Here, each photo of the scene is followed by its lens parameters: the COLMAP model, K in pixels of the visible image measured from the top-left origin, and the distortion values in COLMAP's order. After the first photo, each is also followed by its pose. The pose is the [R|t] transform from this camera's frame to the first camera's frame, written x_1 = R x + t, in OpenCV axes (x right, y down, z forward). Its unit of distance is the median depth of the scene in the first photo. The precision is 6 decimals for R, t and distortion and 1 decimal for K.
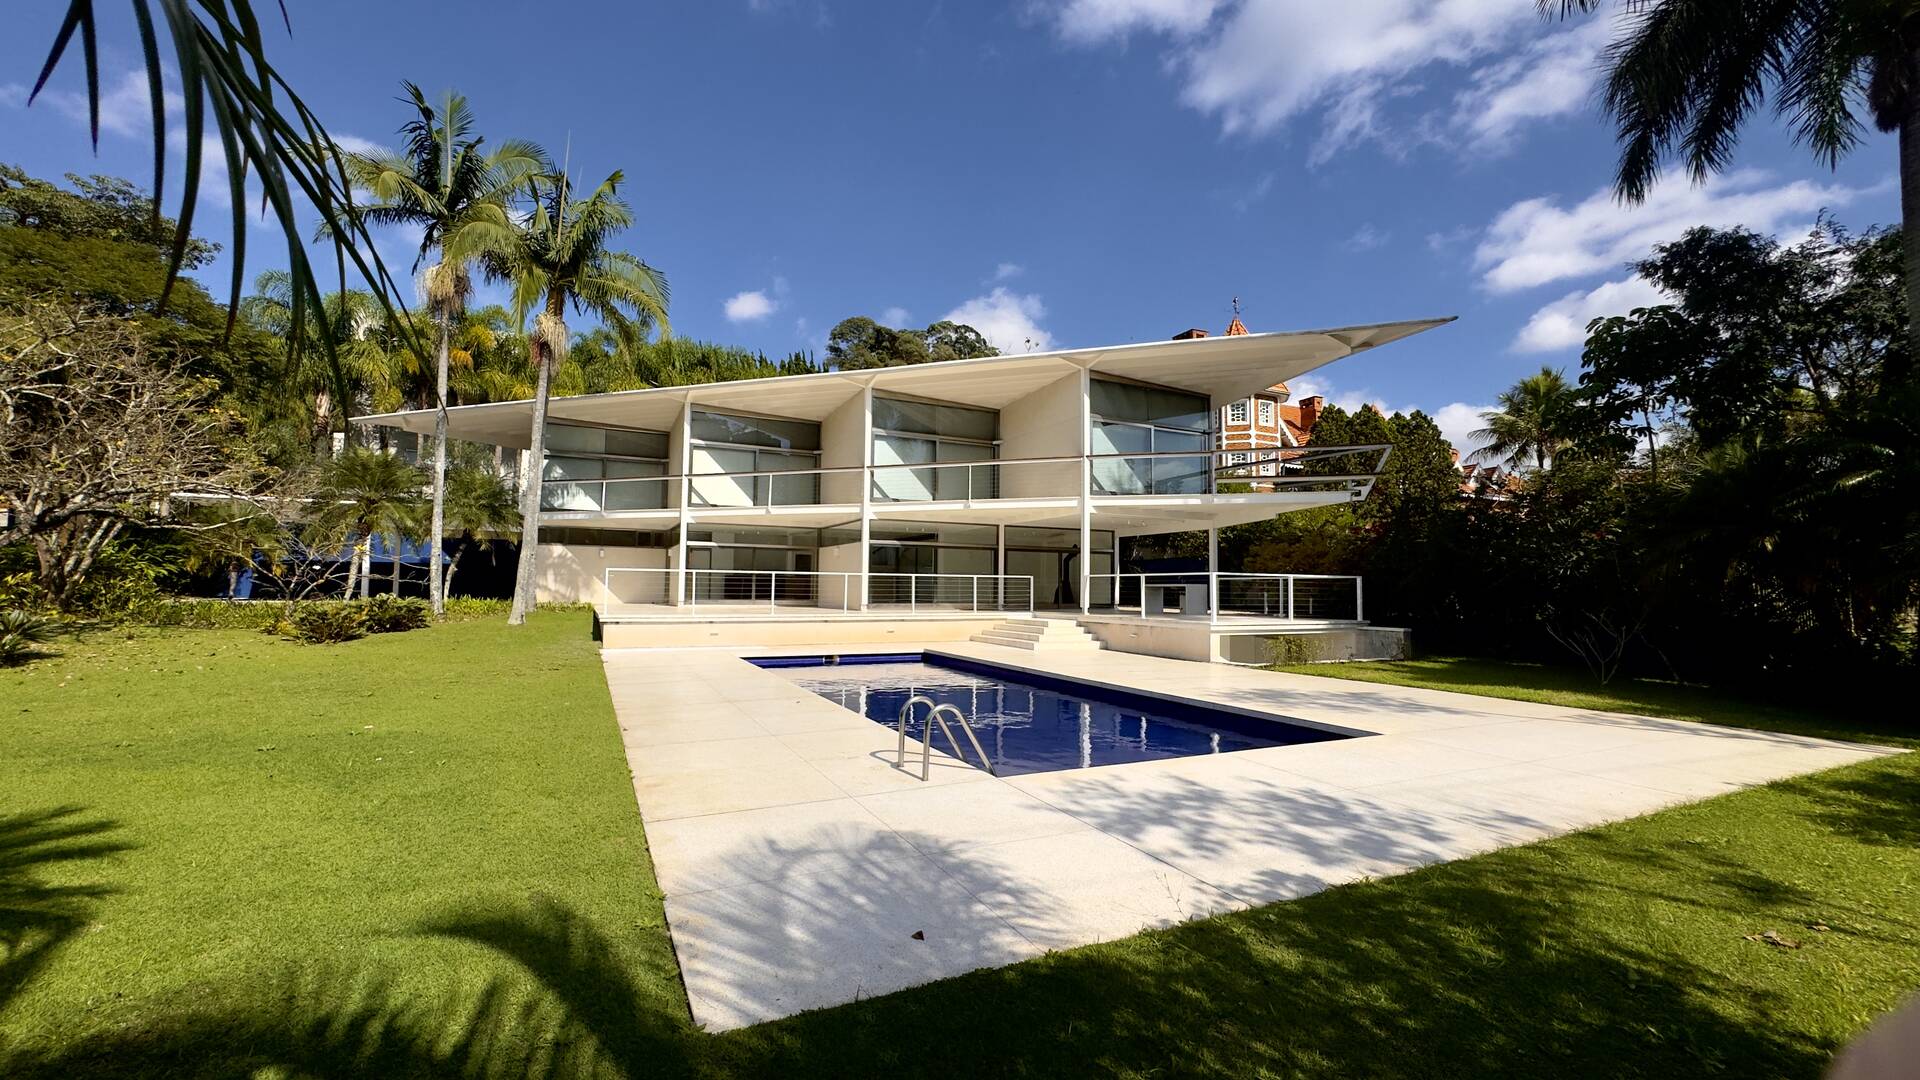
lens RADIAL K [[767.8, 0, 954.1], [0, 767.8, 541.9], [0, 0, 1]] dist [-0.000849, 0.000072]
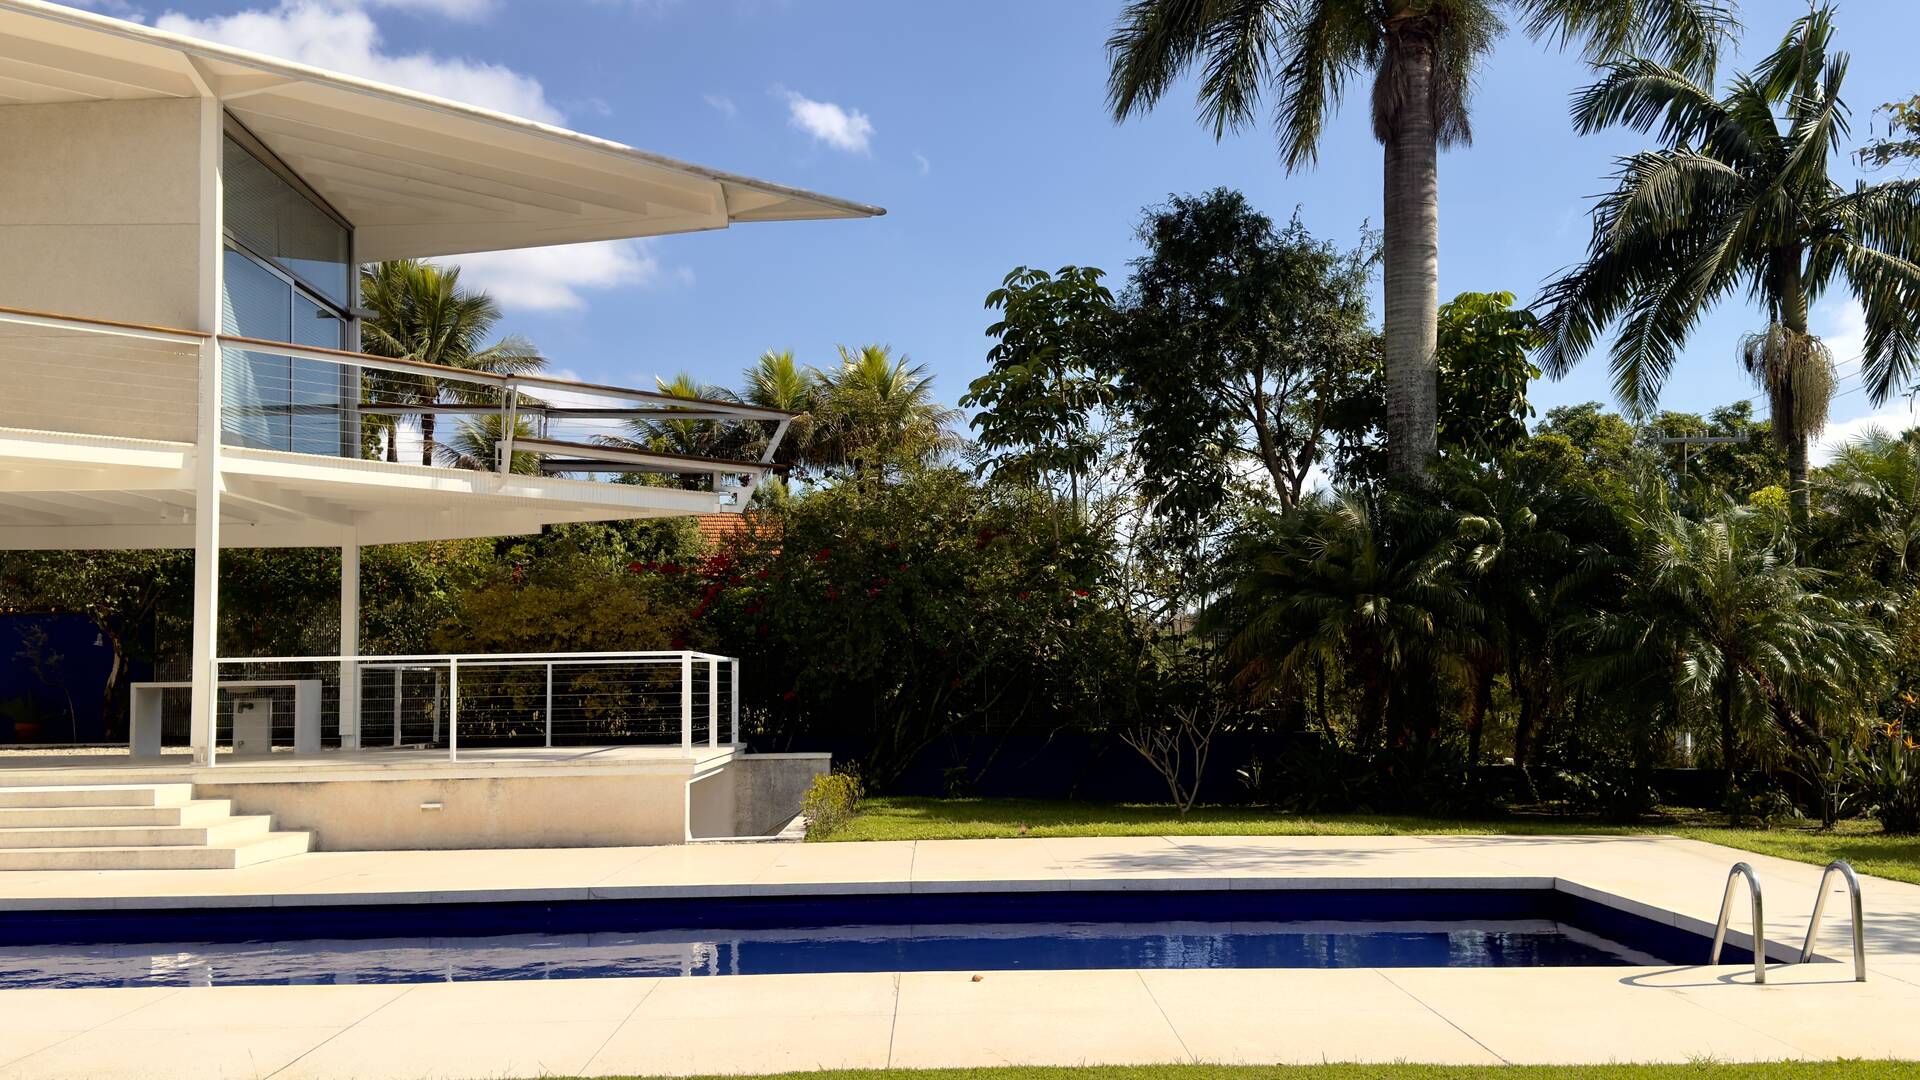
lens RADIAL K [[1879.0, 0, 977.1], [0, 1879.0, 540.3], [0, 0, 1]] dist [0.187306, -0.389950]
pose [[0.442226, 0.054671, 0.895236, -0.524400], [-0.042381, 0.998299, -0.040029, 0.008174], [-0.895902, -0.020239, 0.443791, 0.274728]]
